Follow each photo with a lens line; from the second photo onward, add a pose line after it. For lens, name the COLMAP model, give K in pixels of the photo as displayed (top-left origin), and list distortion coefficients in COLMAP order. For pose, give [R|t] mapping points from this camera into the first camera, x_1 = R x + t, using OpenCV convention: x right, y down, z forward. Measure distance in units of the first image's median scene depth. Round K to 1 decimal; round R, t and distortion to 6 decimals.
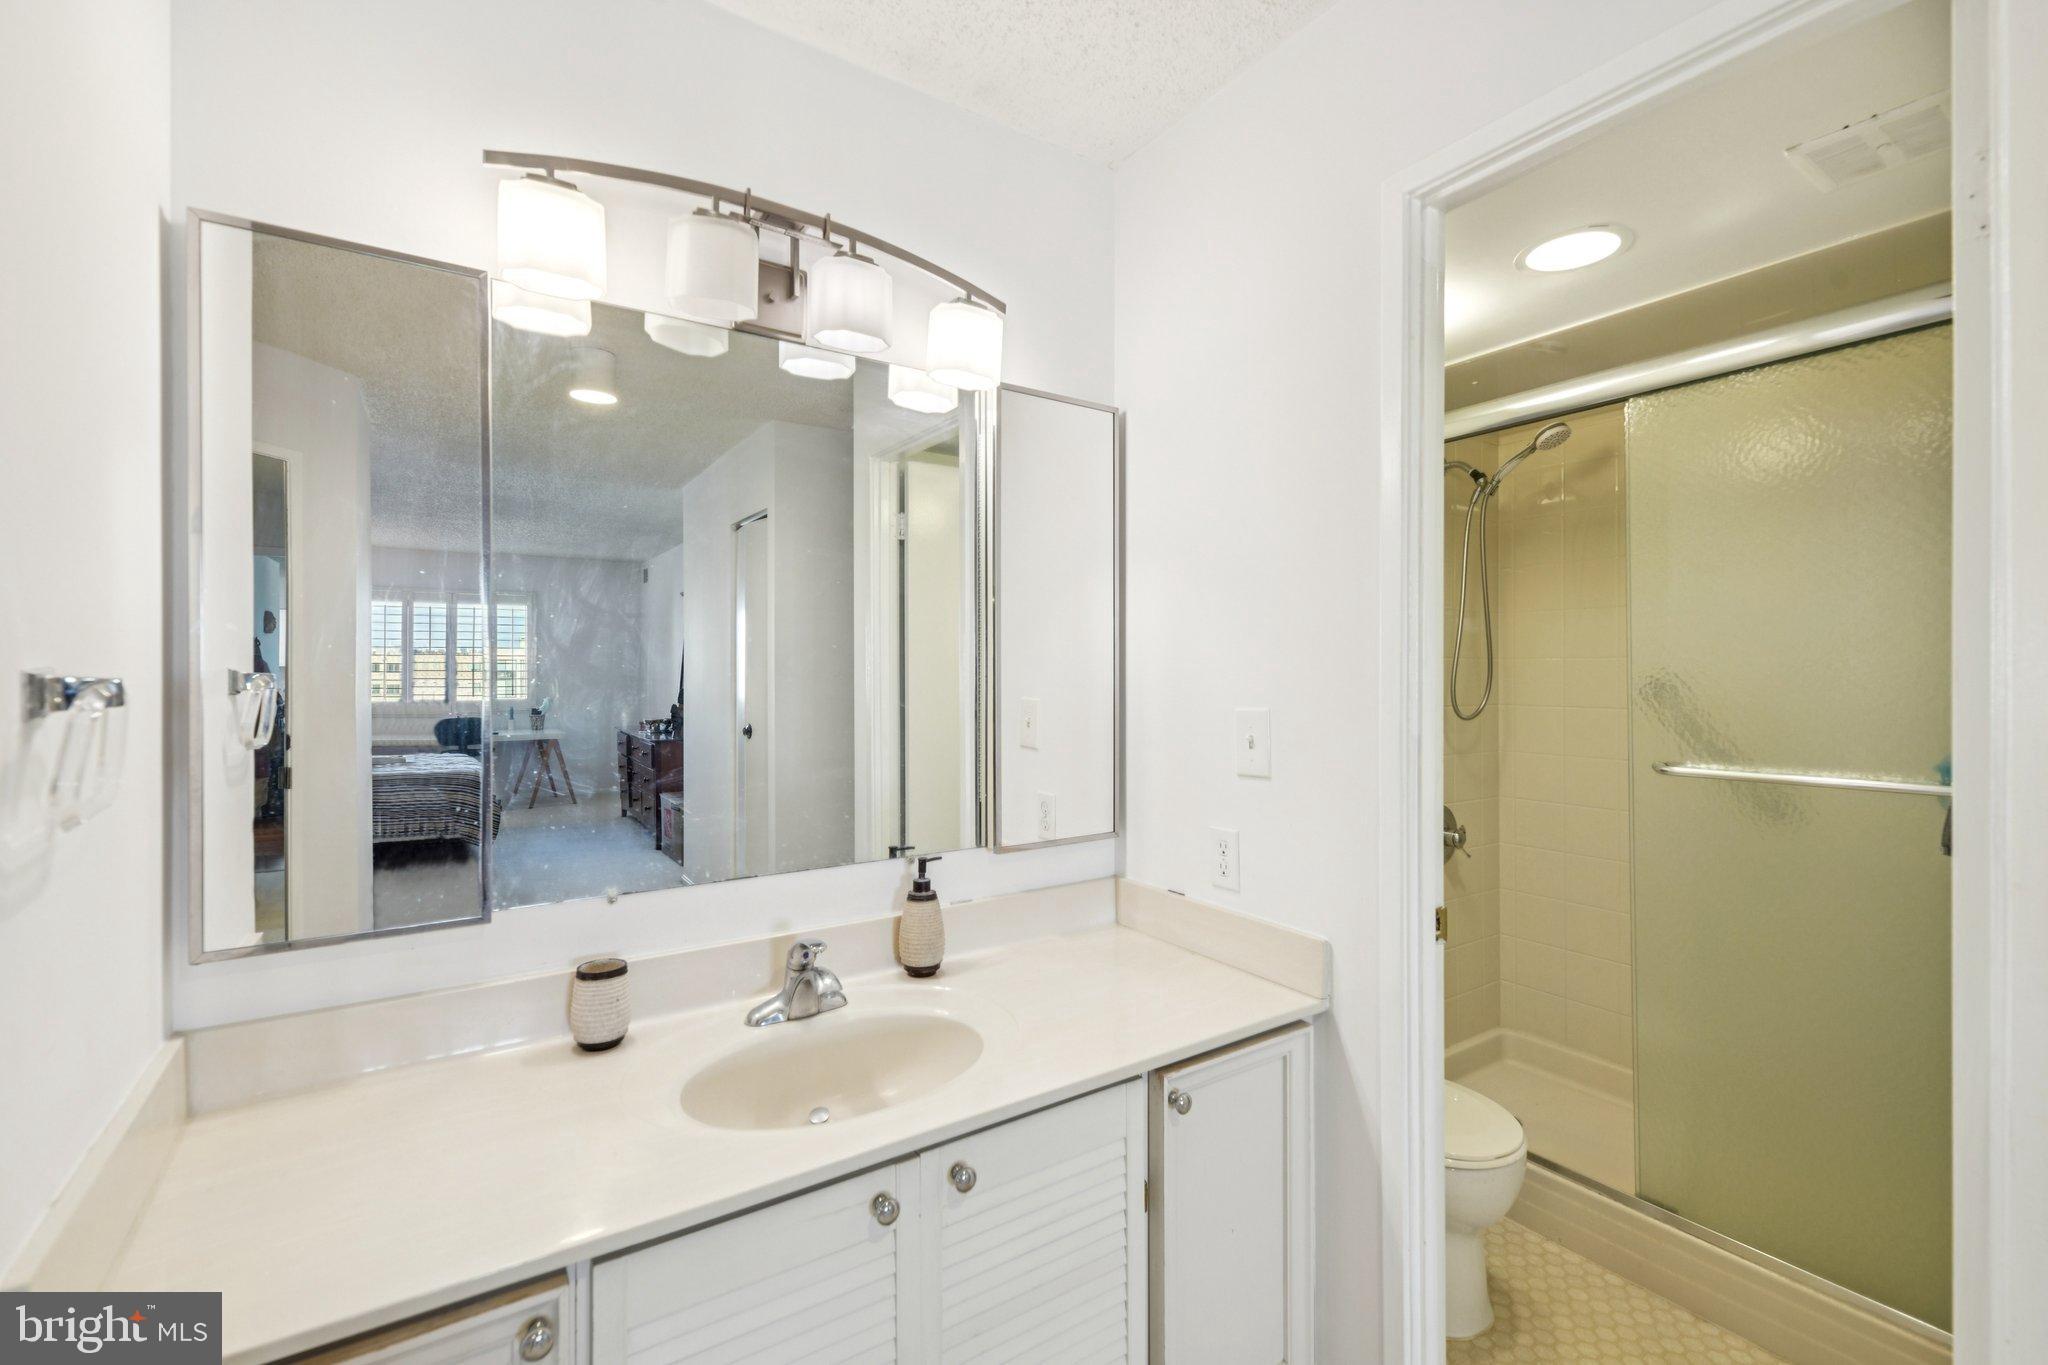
lens RADIAL K [[882.0, 0, 1051.6], [0, 882.0, 668.6], [0, 0, 1]] dist [0.003033, 0.000067]
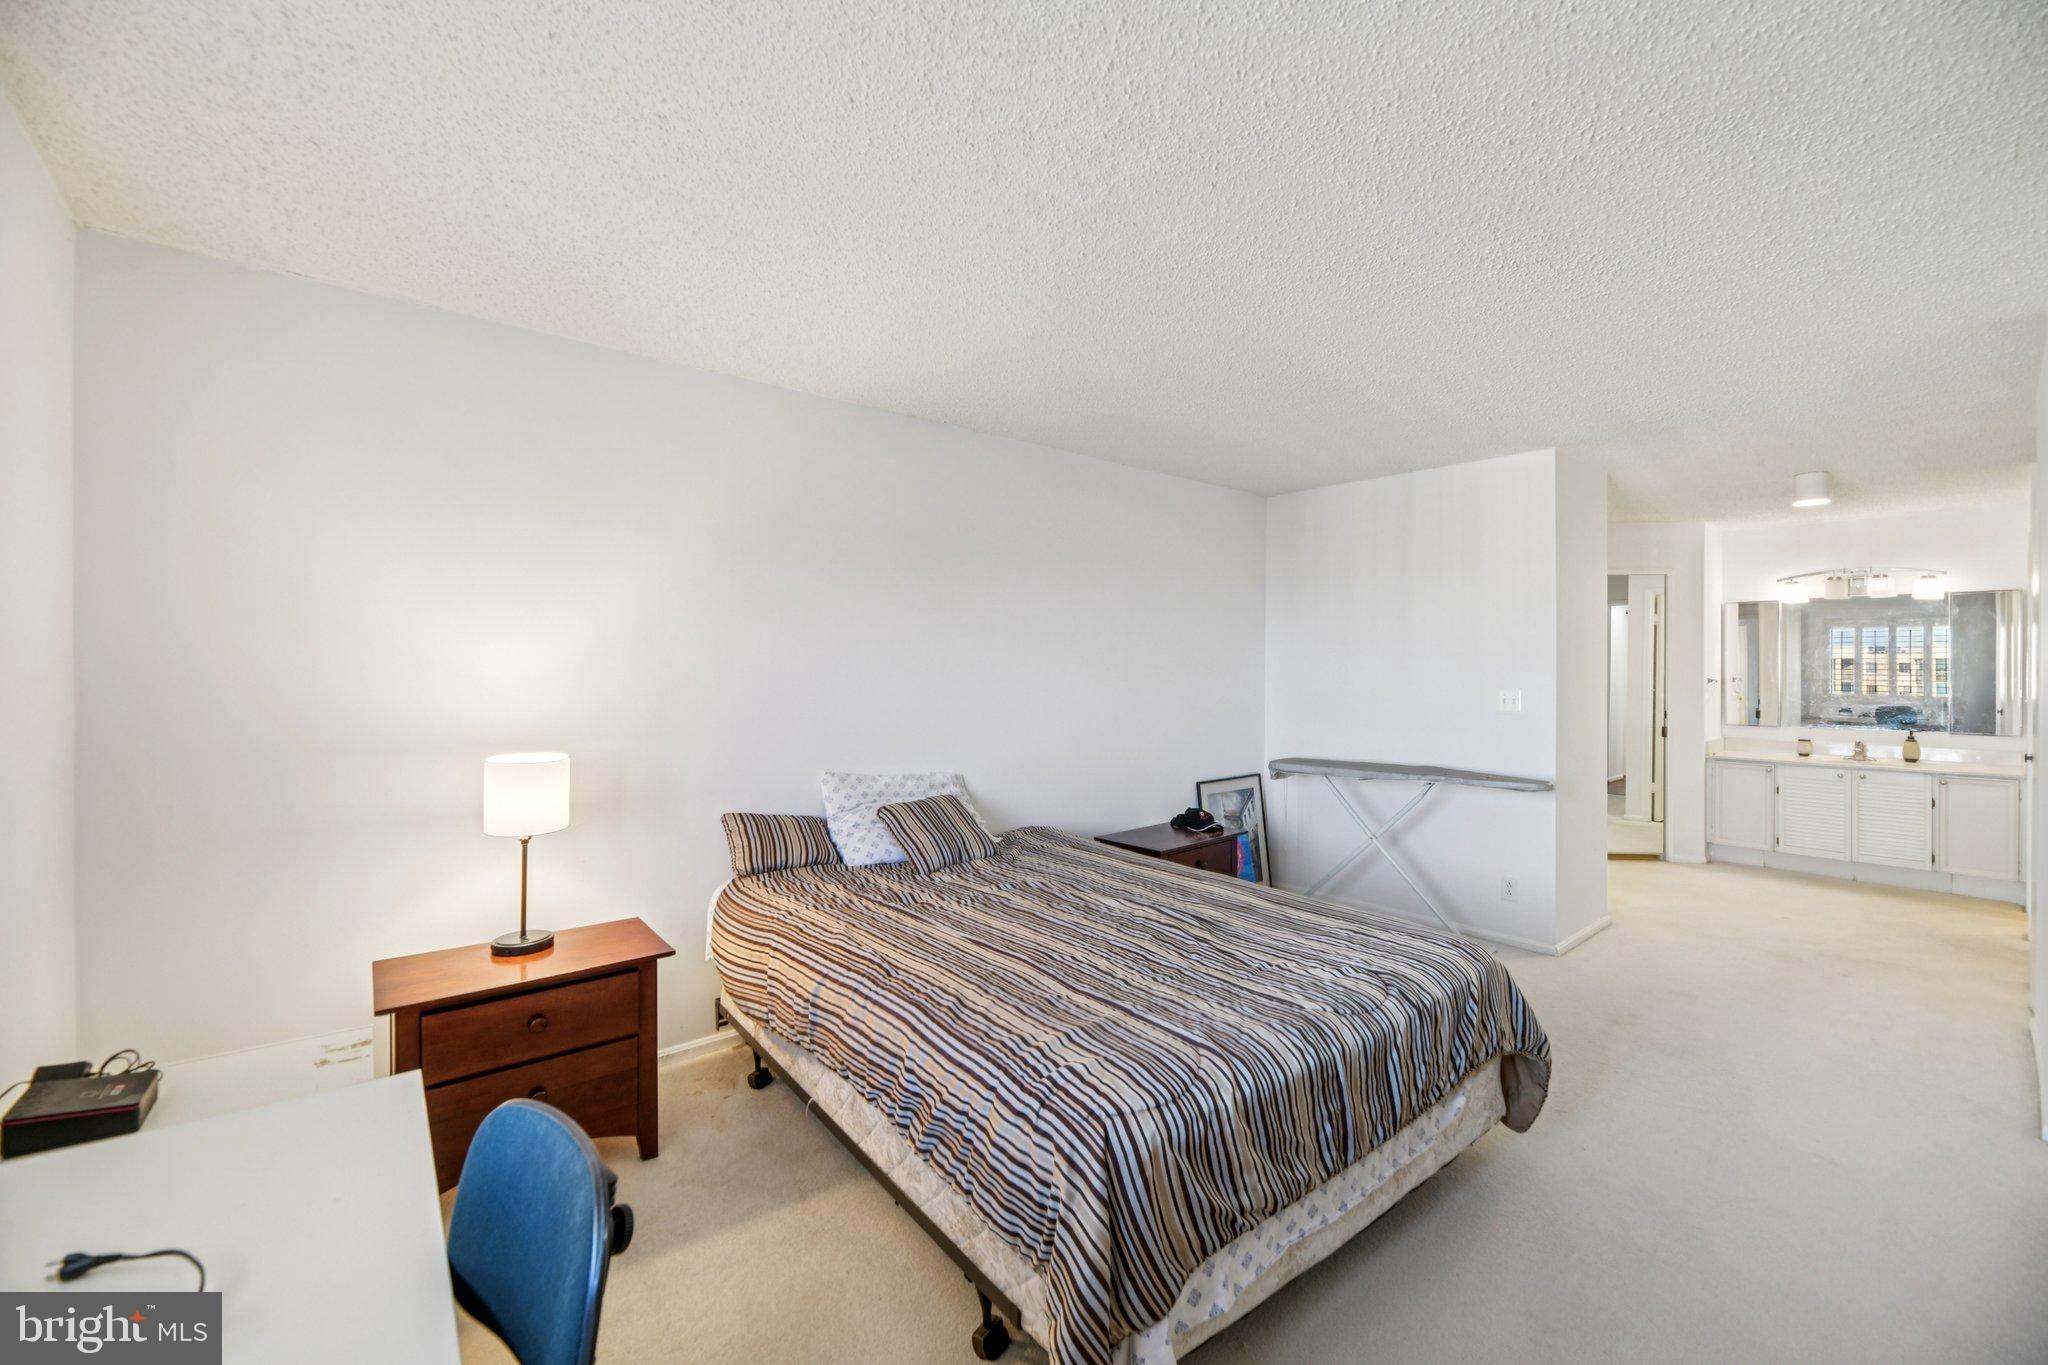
lens RADIAL K [[842.1, 0, 1020.0], [0, 842.1, 657.9], [0, 0, 1]] dist [0.001669, -0.000742]
pose [[0.097605, -0.006443, -0.995204, 3.002660], [-0.001735, 0.999976, -0.006644, -0.057270], [0.995224, 0.002376, 0.097591, -3.053475]]
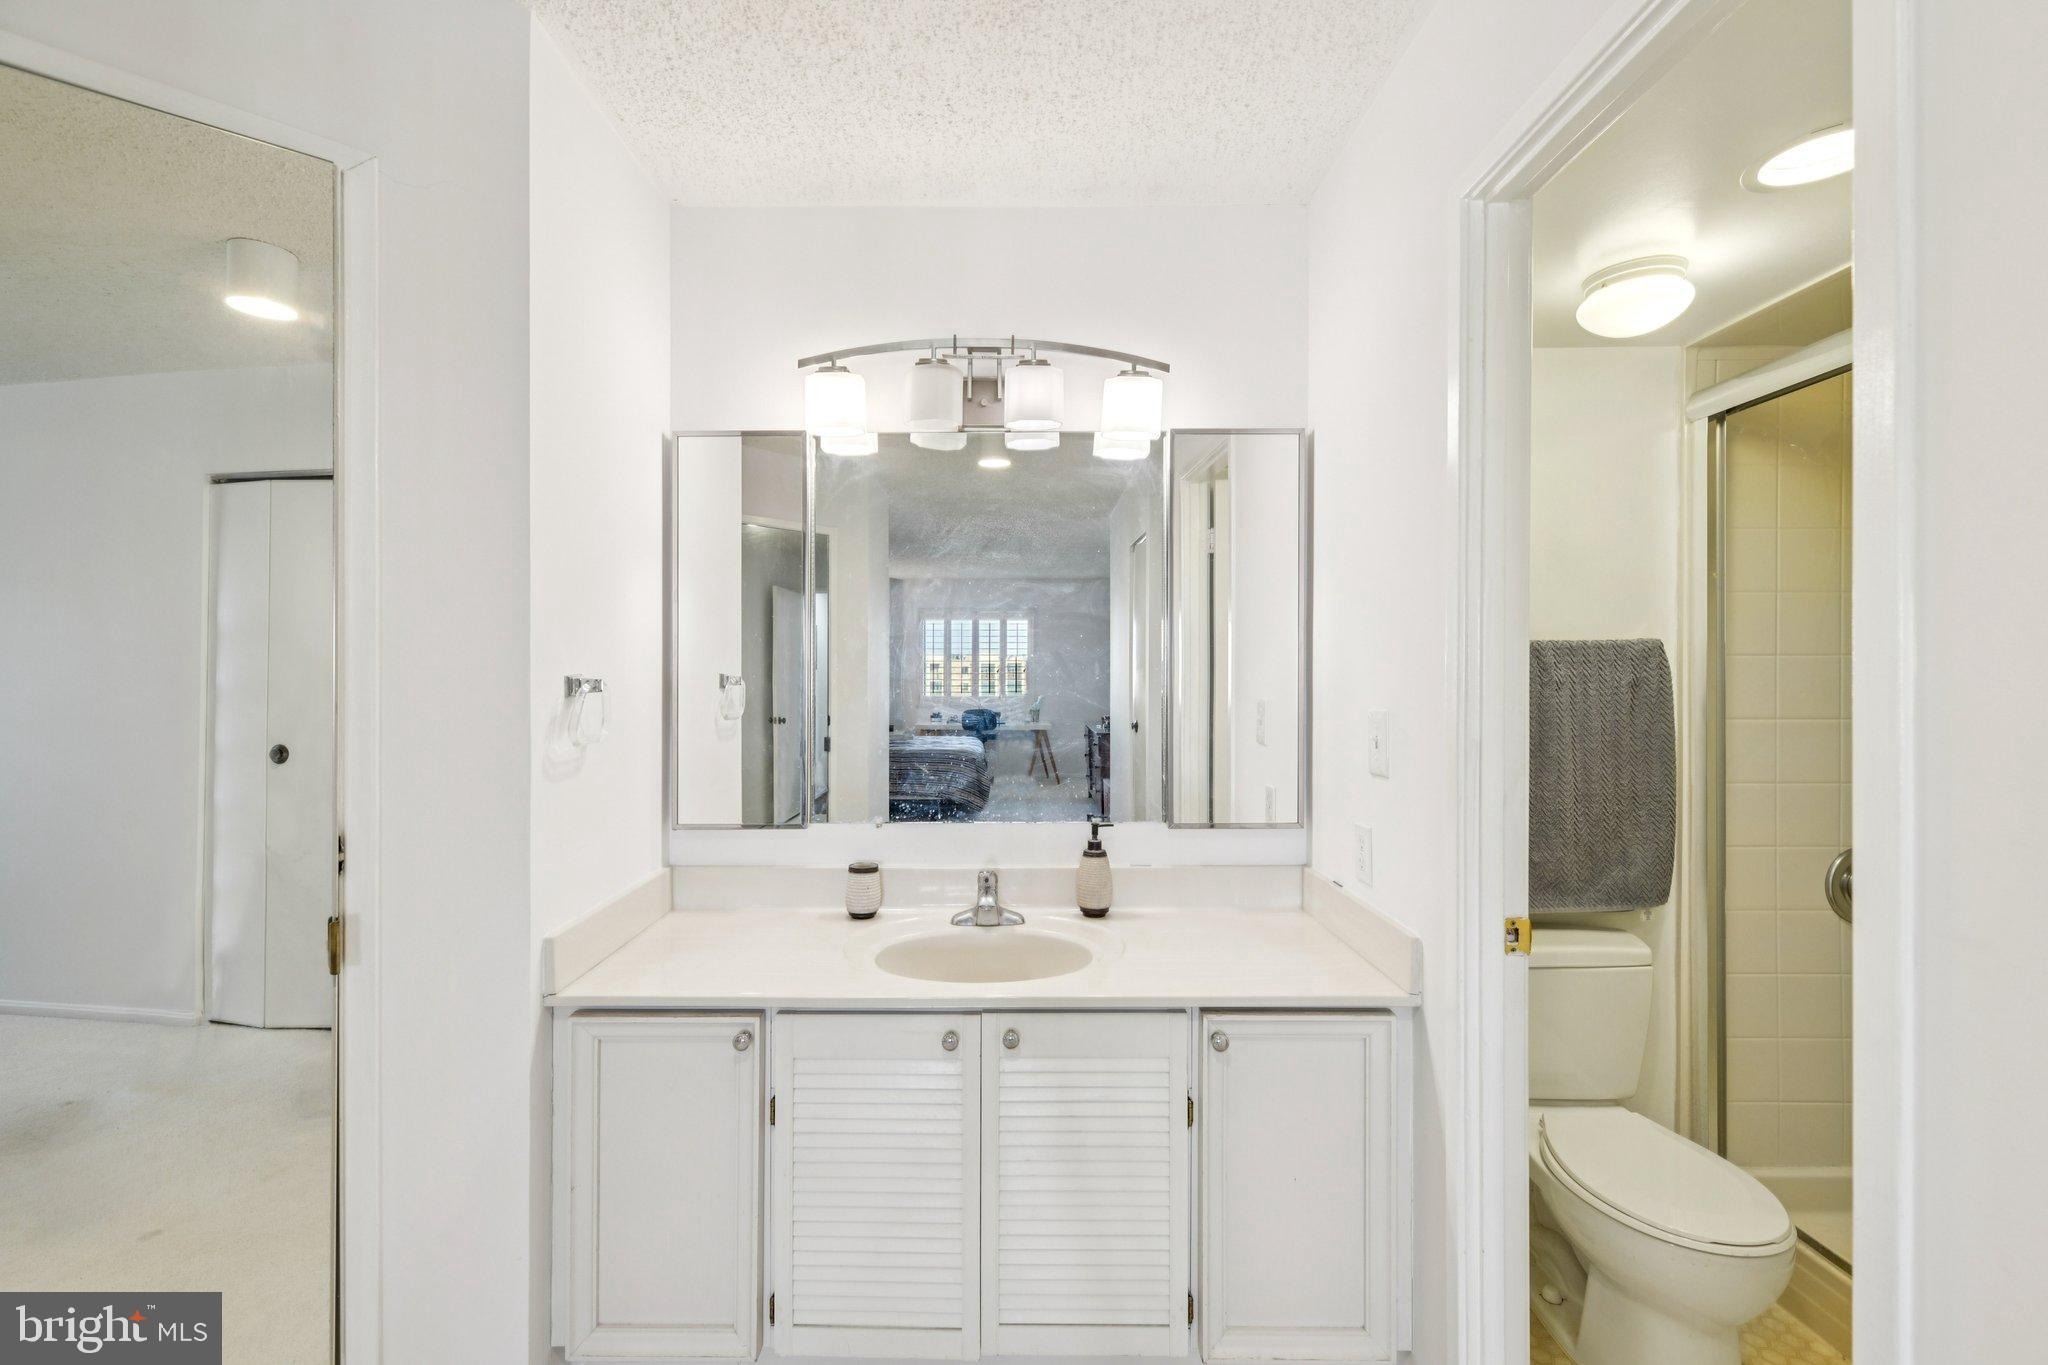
lens RADIAL K [[883.5, 0, 1024.2], [0, 883.5, 663.4], [0, 0, 1]] dist [0.004099, -0.000024]
pose [[0.828792, -0.006559, -0.559518, 0.478878], [0.002174, 0.999961, -0.008502, -0.002713], [0.559552, 0.005830, 0.828775, -0.101098]]
